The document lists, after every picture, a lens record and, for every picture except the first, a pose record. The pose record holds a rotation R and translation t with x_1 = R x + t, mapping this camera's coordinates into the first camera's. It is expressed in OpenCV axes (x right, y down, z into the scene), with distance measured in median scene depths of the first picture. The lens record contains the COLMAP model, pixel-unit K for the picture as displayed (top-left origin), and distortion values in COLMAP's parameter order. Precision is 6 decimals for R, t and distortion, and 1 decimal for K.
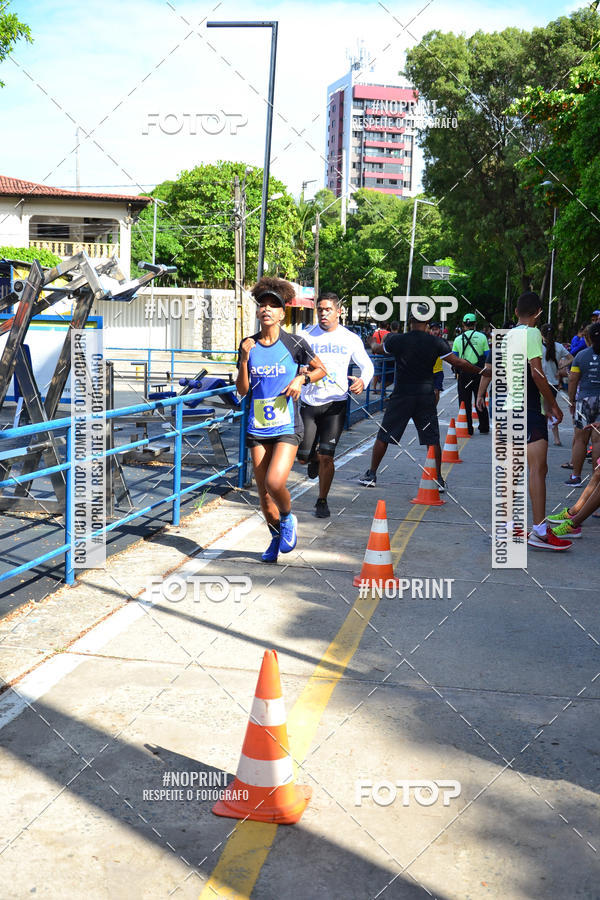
lens RADIAL K [[1099.5, 0, 304.7], [0, 1099.5, 446.9], [0, 0, 1]] dist [-0.010618, 0.000000]
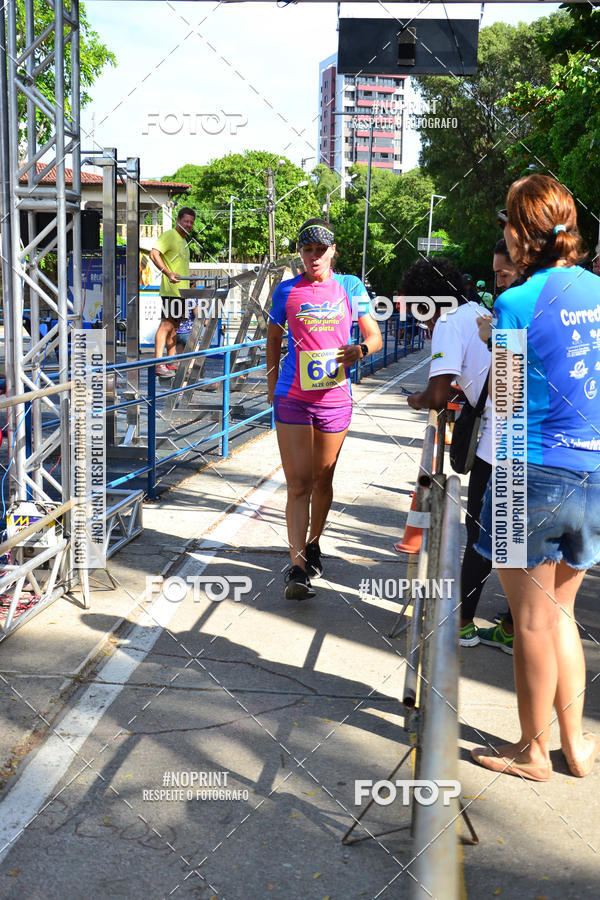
lens RADIAL K [[1099.5, 0, 305.7], [0, 1099.5, 449.8], [0, 0, 1]] dist [-0.010618, 0.000000]
pose [[0.999821, -0.015663, 0.010618, -0.032099], [0.015352, 0.999468, 0.028760, 0.018554], [-0.011063, -0.028592, 0.999530, -0.149240]]
